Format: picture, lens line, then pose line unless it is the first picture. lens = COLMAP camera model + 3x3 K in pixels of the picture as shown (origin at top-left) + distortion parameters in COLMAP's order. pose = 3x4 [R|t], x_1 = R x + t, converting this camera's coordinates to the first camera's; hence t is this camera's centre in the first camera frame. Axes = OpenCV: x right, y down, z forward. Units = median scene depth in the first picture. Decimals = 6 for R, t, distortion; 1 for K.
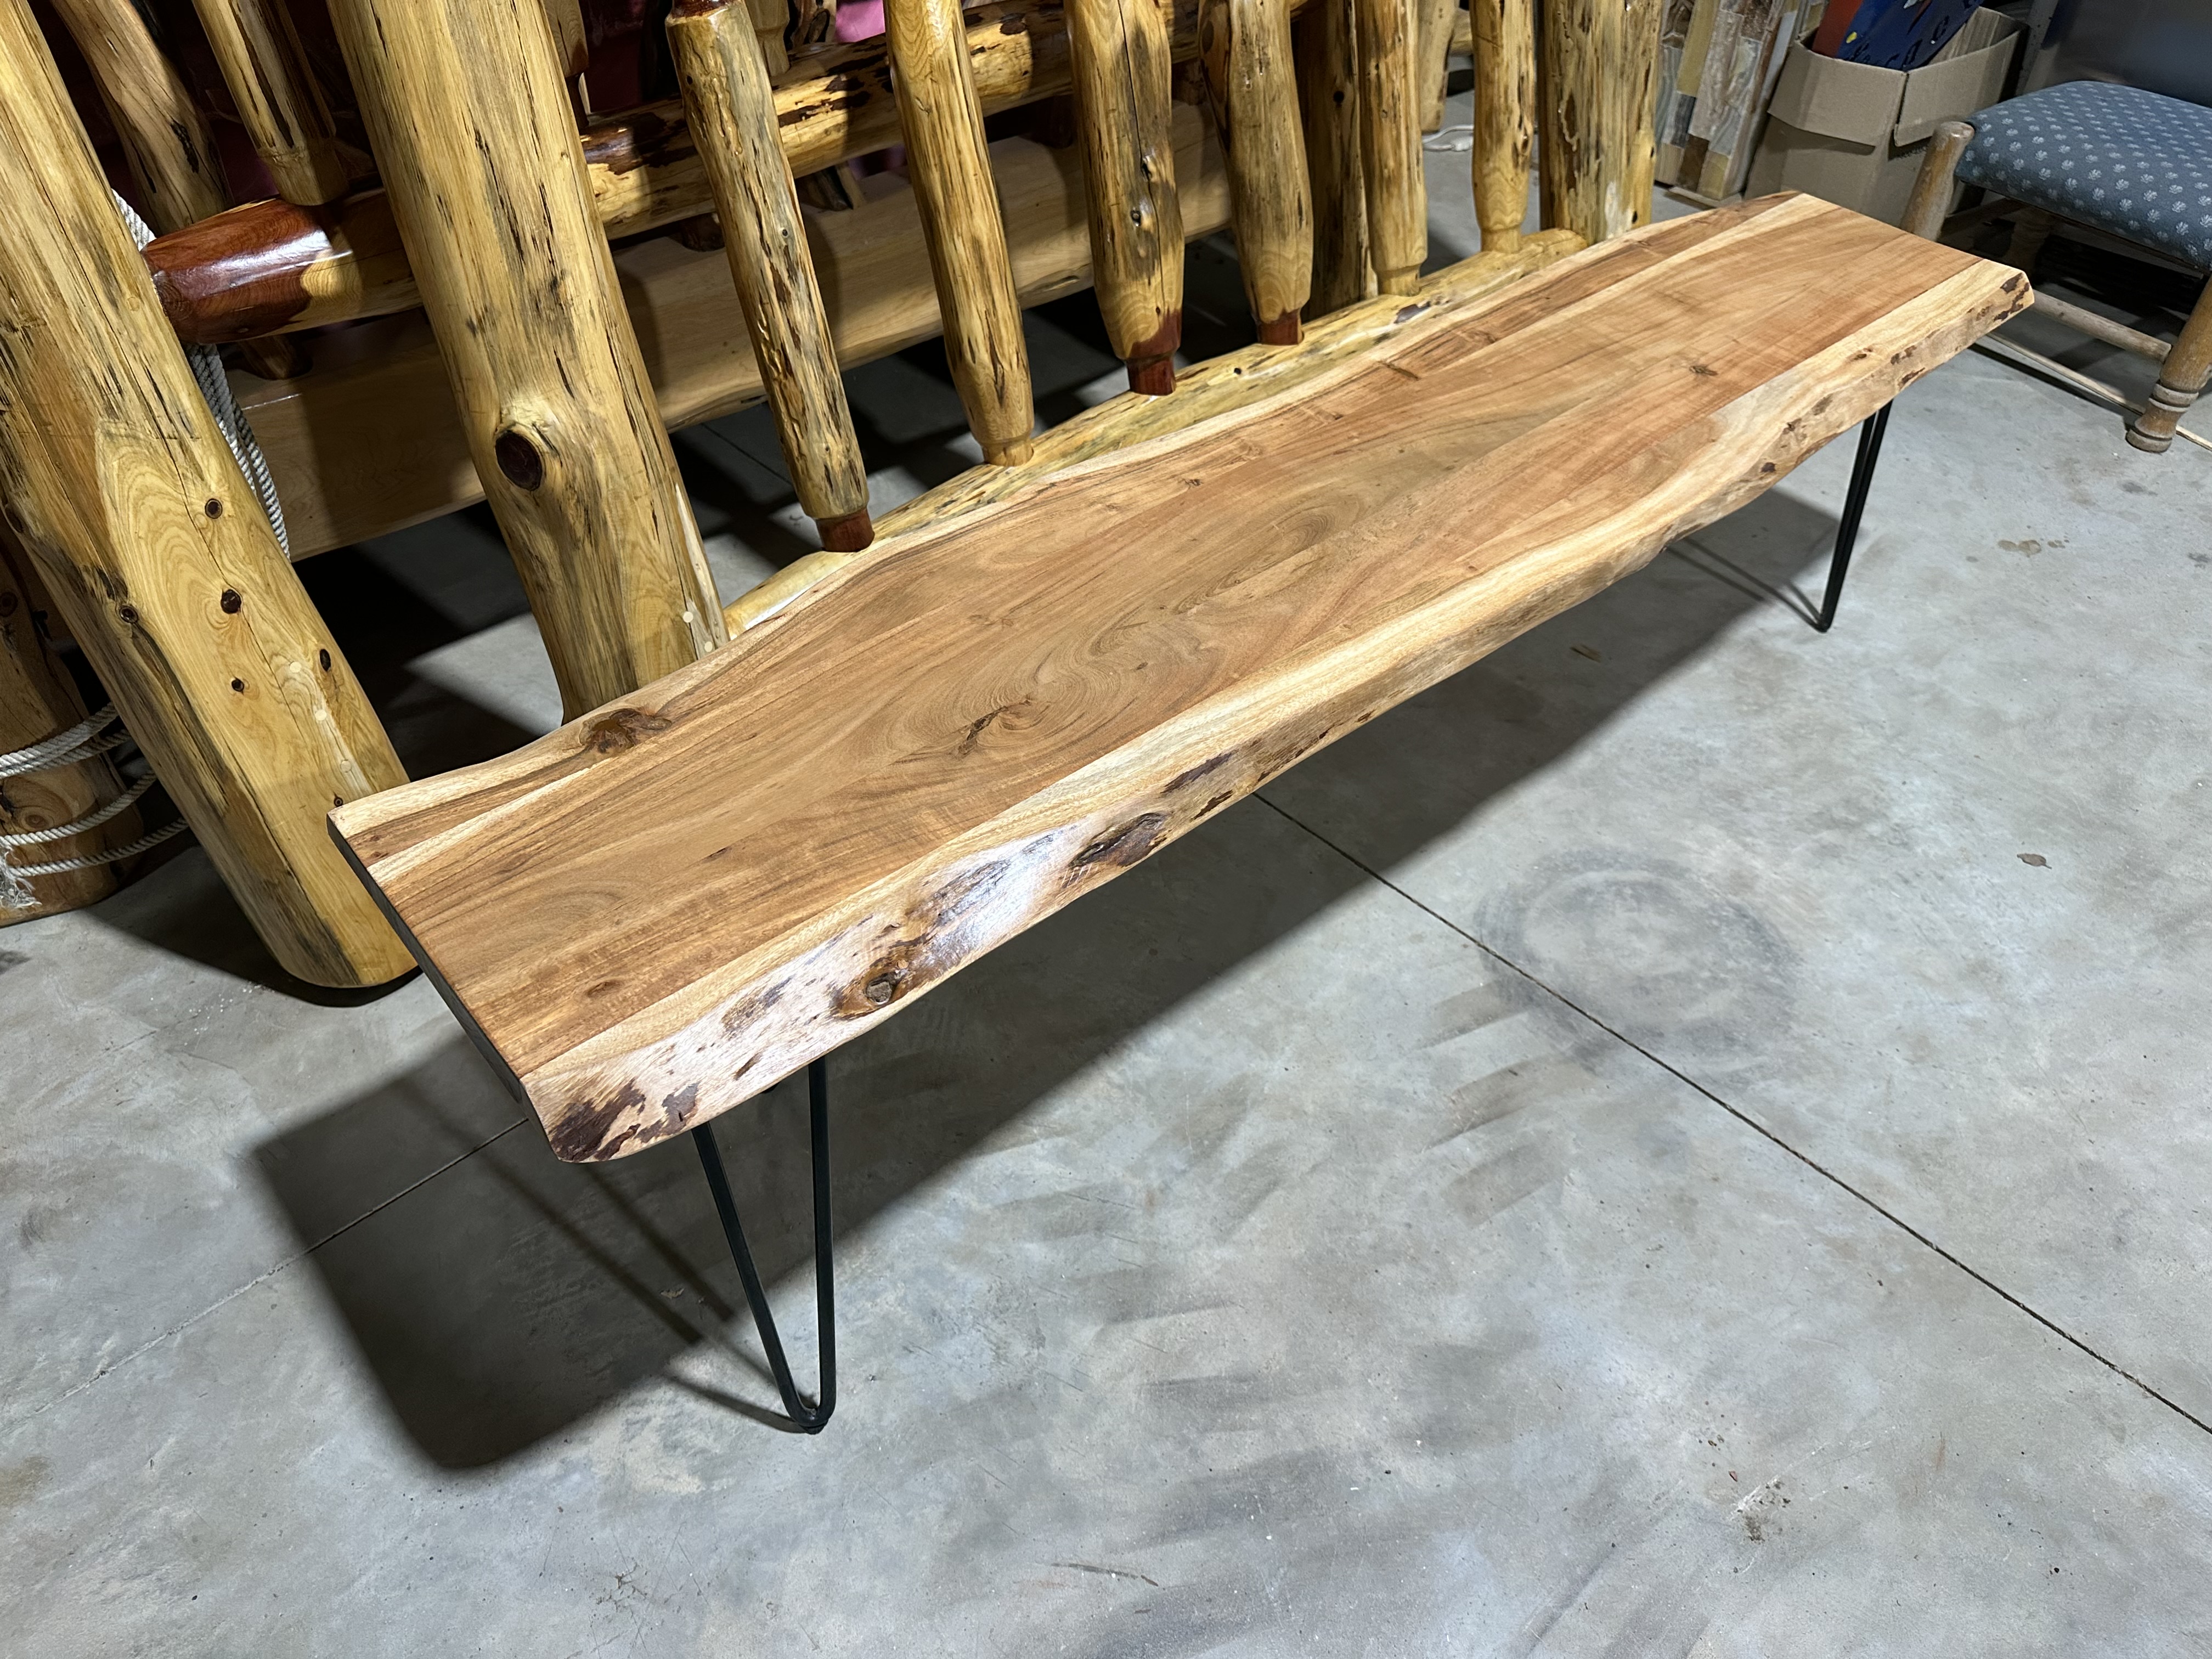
lens RADIAL K [[1554.0, 0, 1105.8], [0, 1554.0, 836.5], [0, 0, 1]] dist [0.135899, -0.269659]
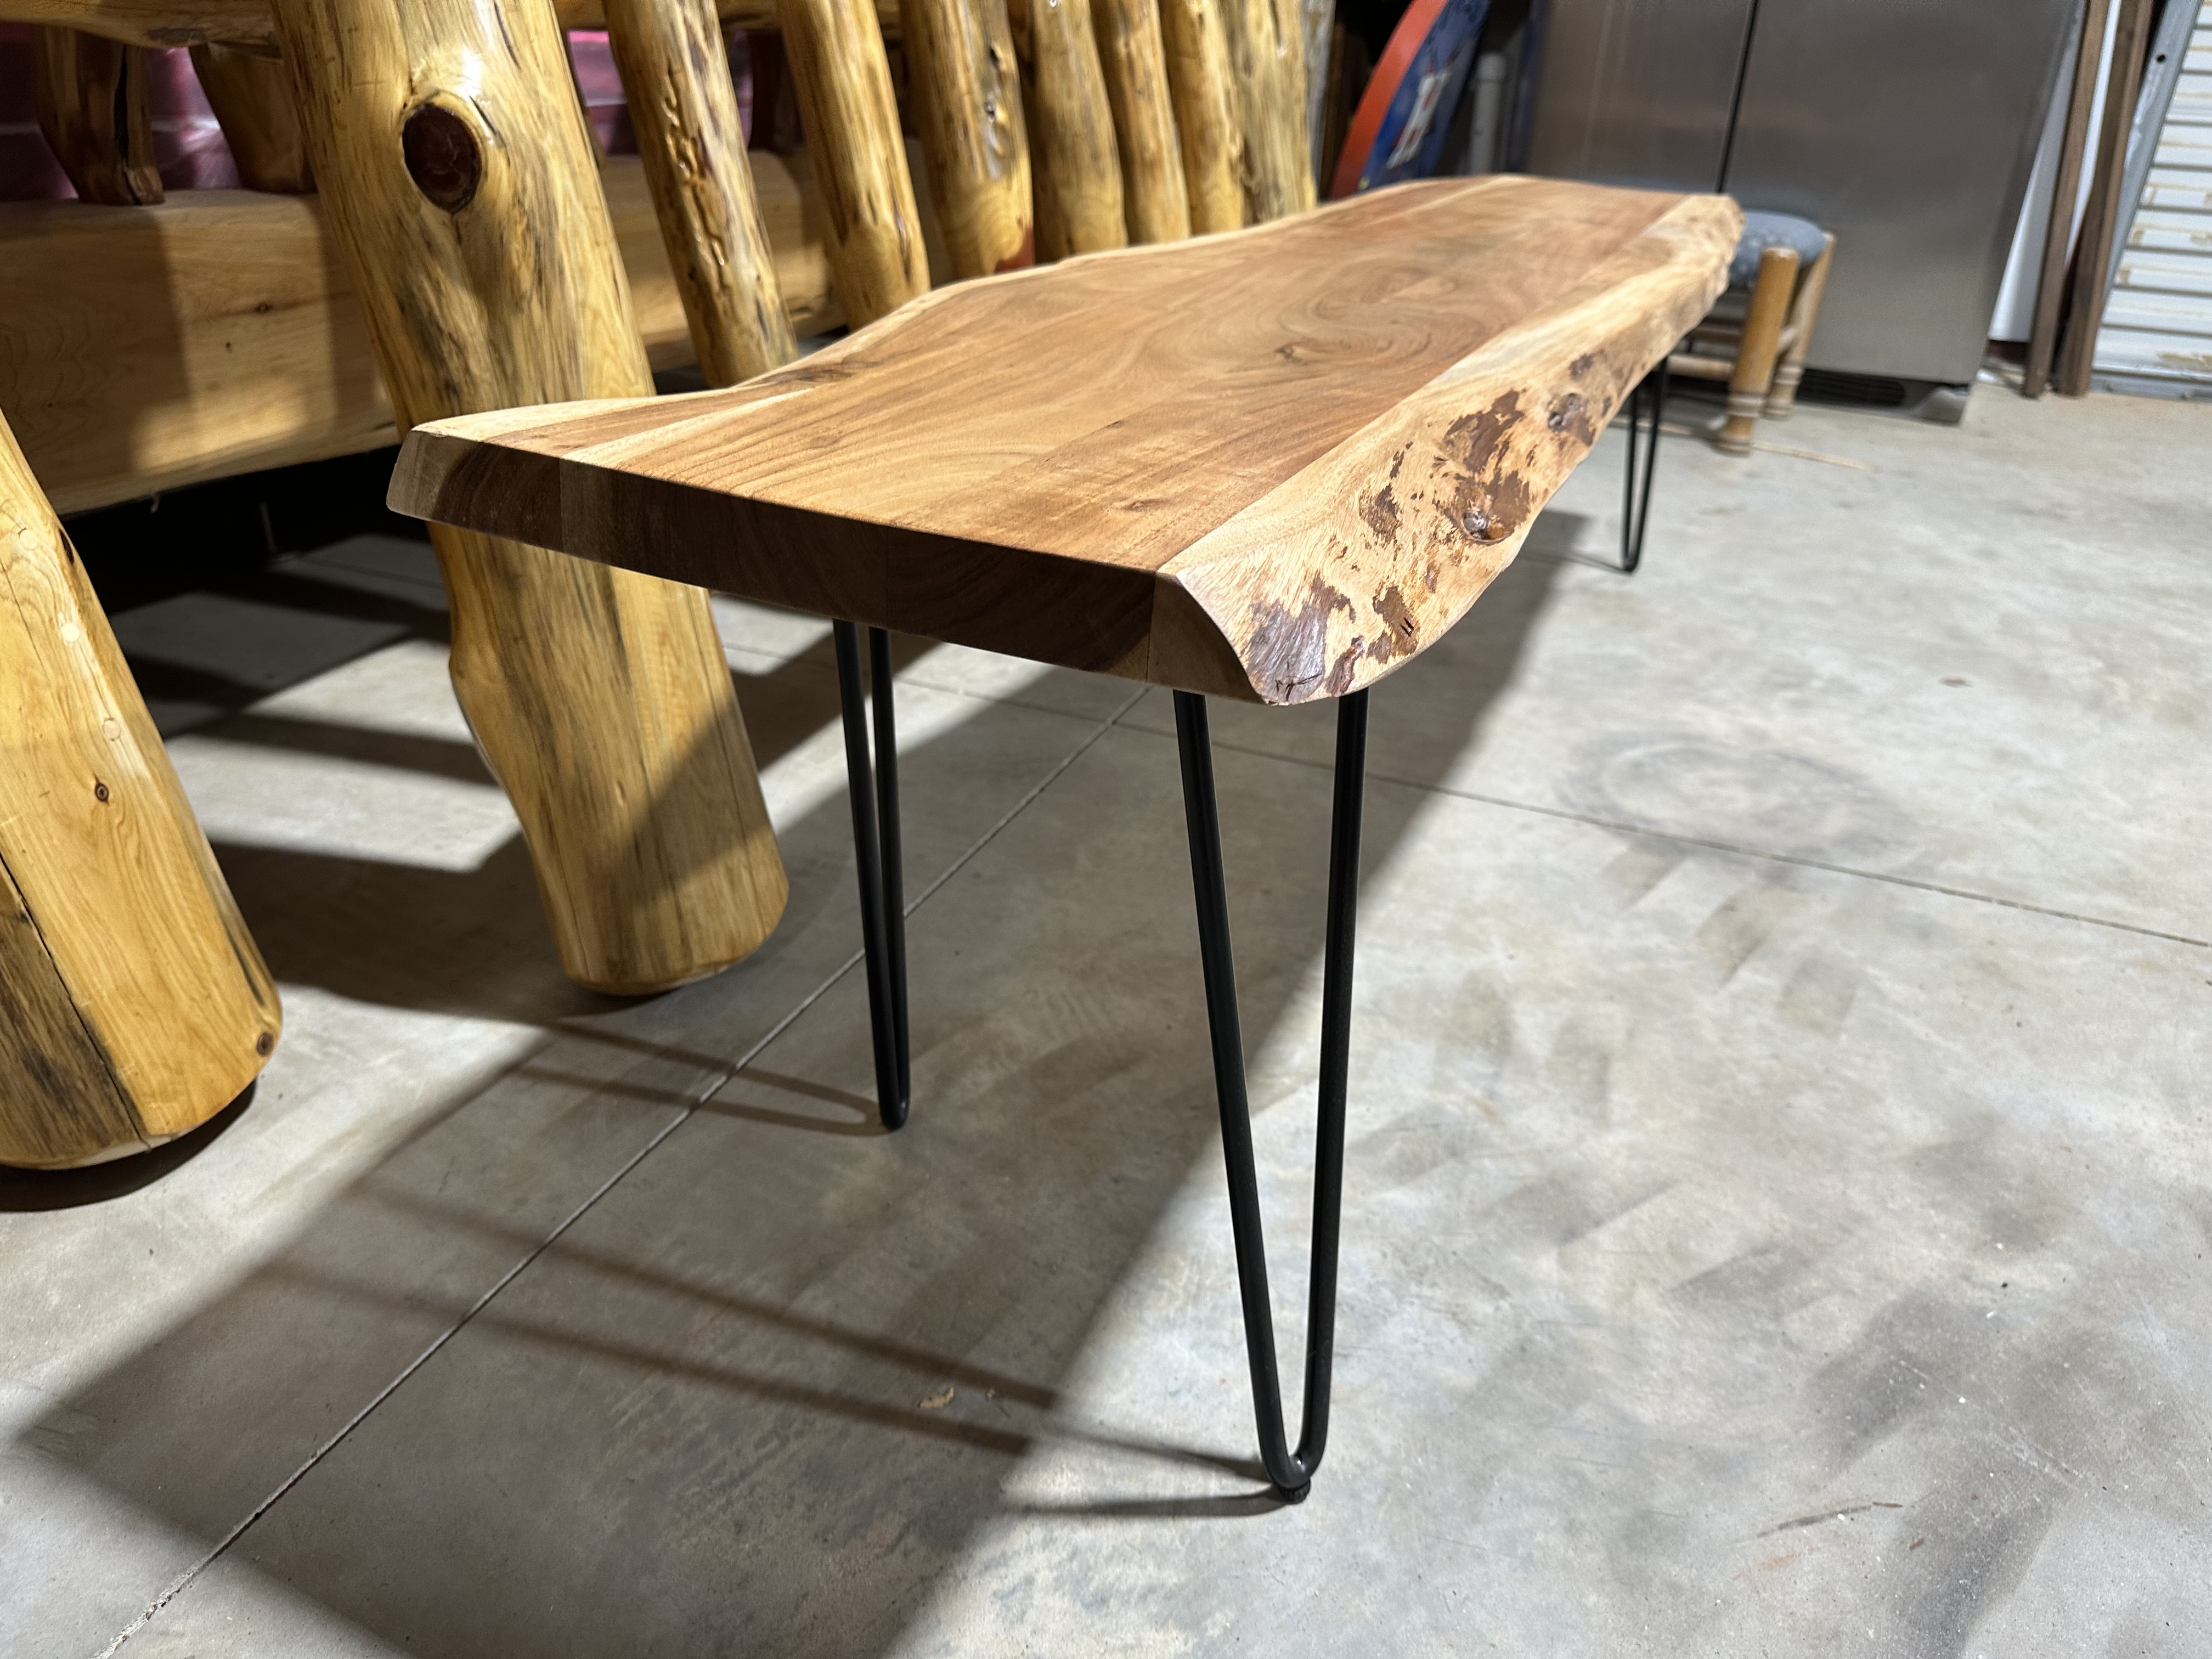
lens RADIAL K [[1588.9, 0, 1113.6], [0, 1588.9, 834.7], [0, 0, 1]] dist [-0.004129, -0.001961]
pose [[0.905528, -0.168225, 0.389512, -0.351066], [0.264843, 0.941337, -0.209149, 0.198569], [-0.331478, 0.292550, 0.896960, 0.331444]]
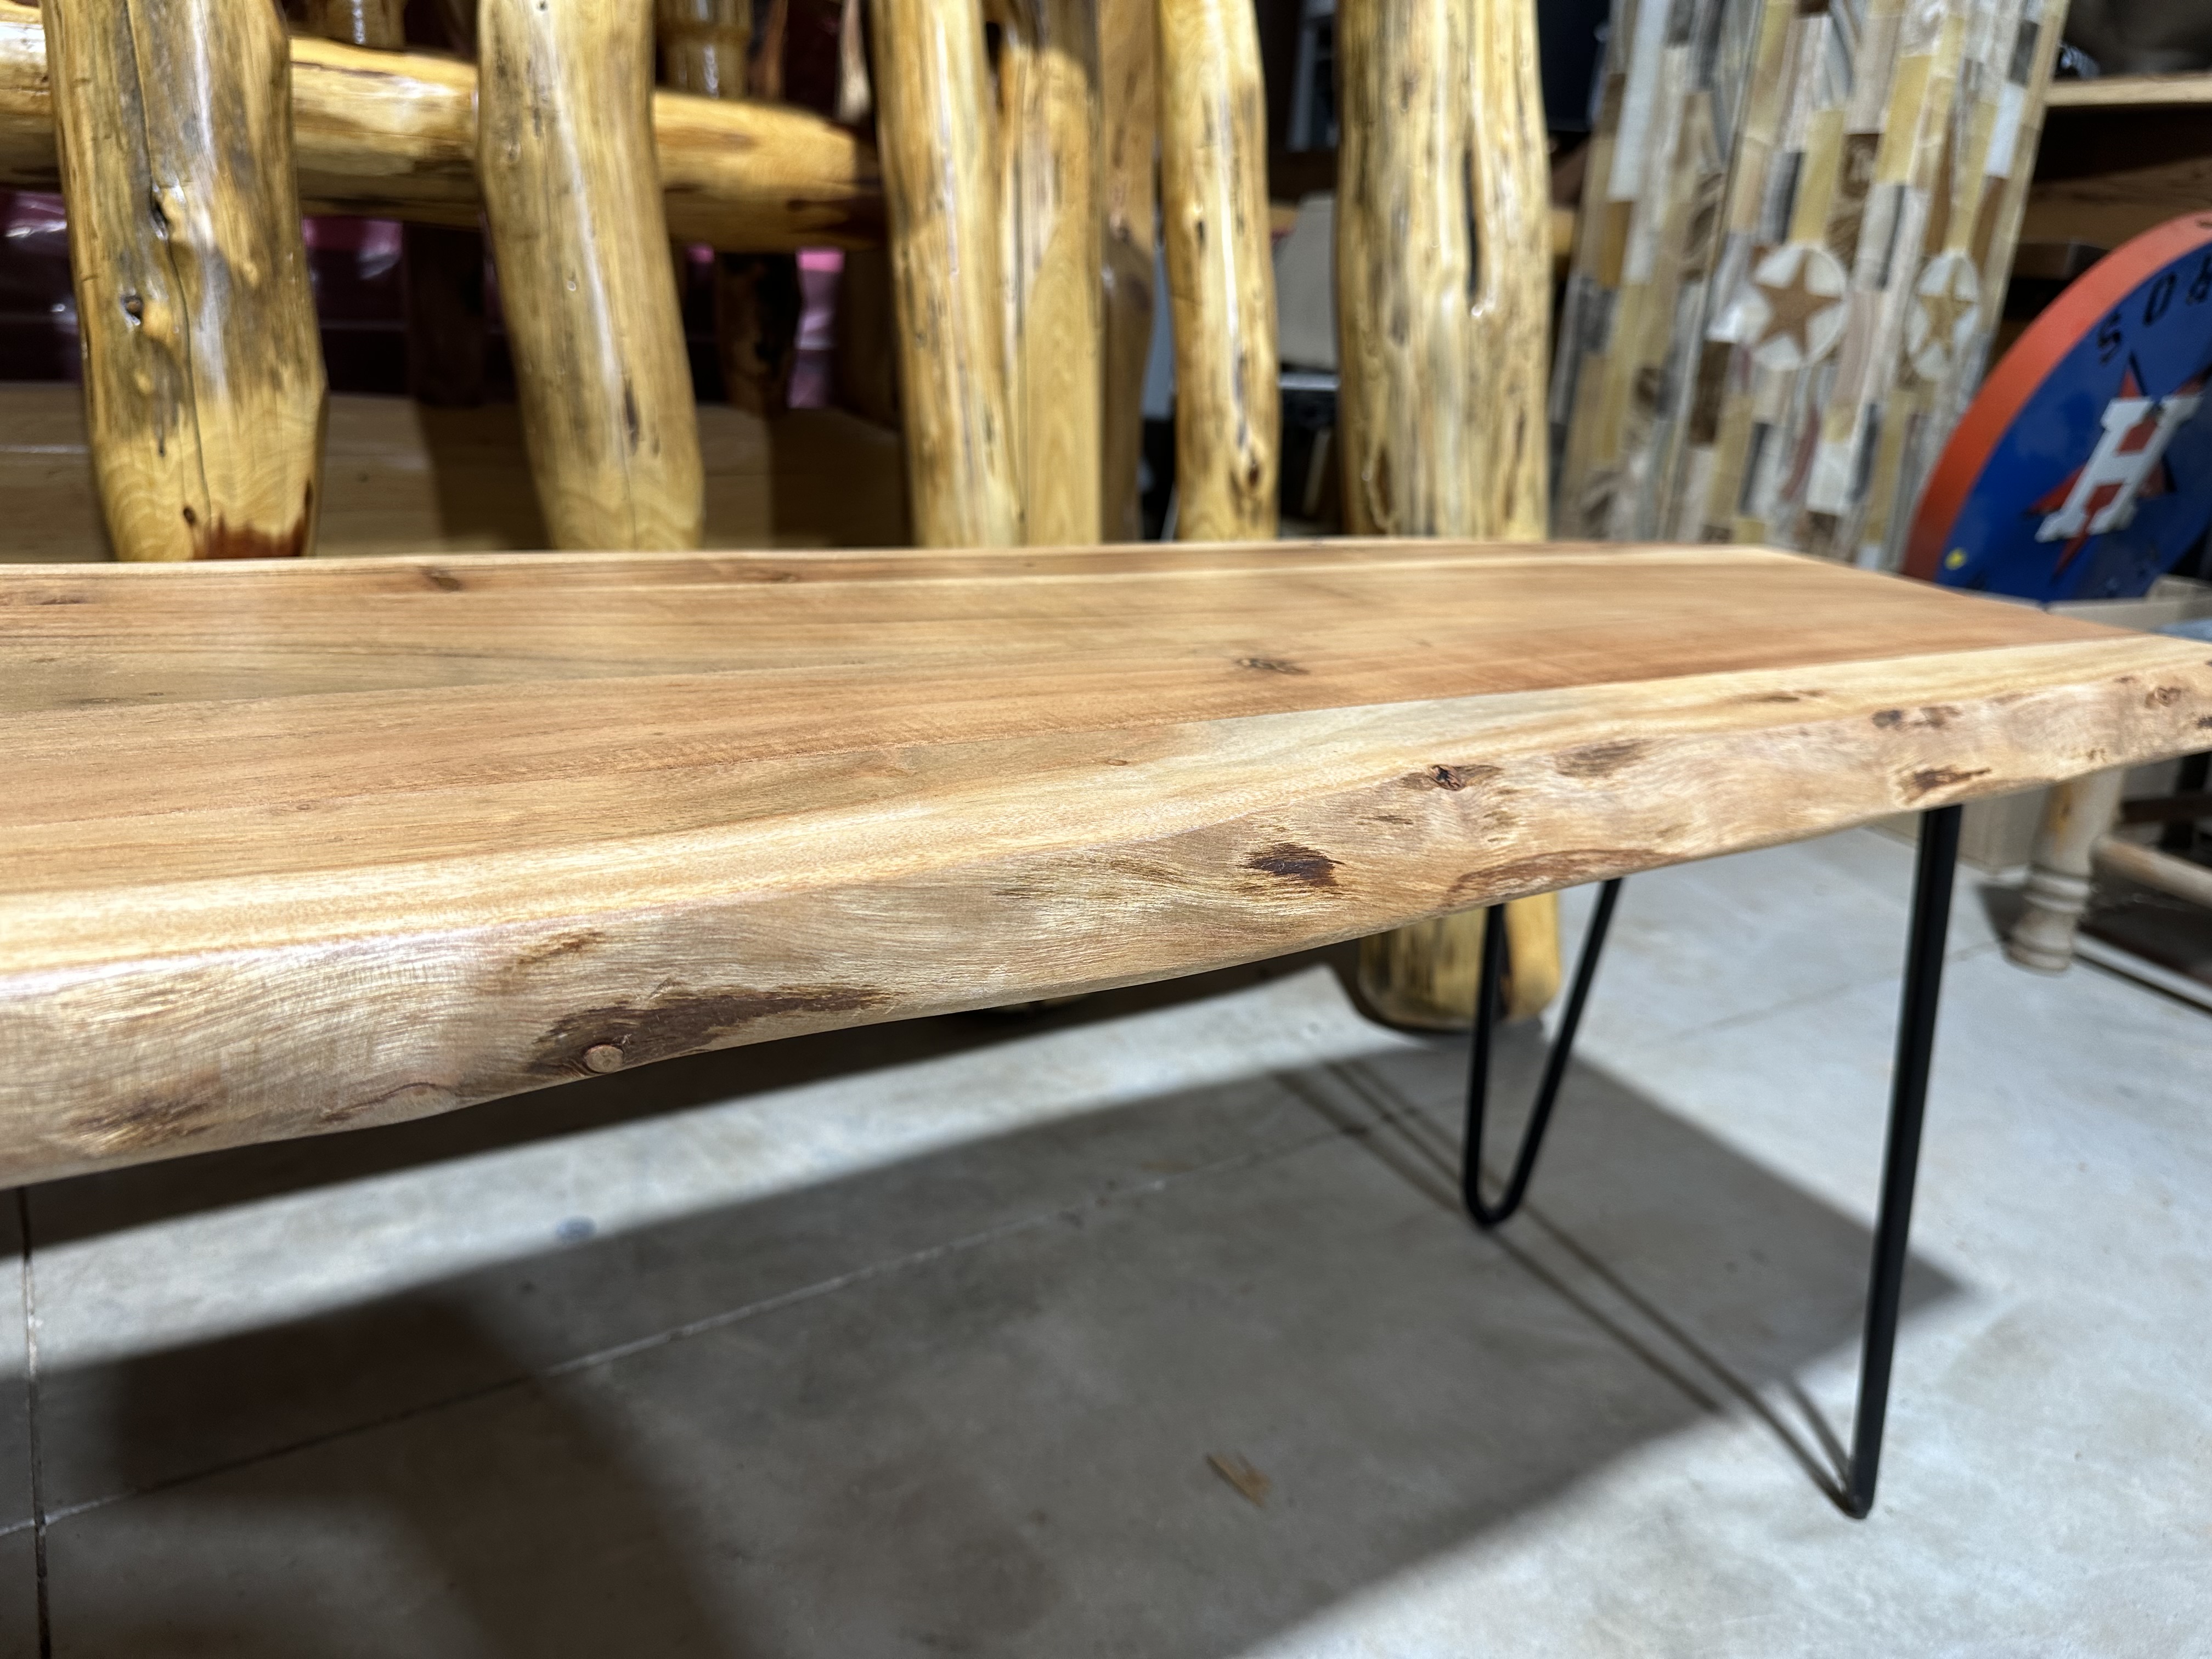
lens RADIAL K [[1588.9, 0, 1113.6], [0, 1588.9, 834.7], [0, 0, 1]] dist [-0.004129, -0.001961]
pose [[0.983903, 0.105488, -0.144247, 0.408624], [-0.156524, 0.898193, -0.410791, -0.119597], [0.086228, 0.426757, 0.900246, 0.725560]]
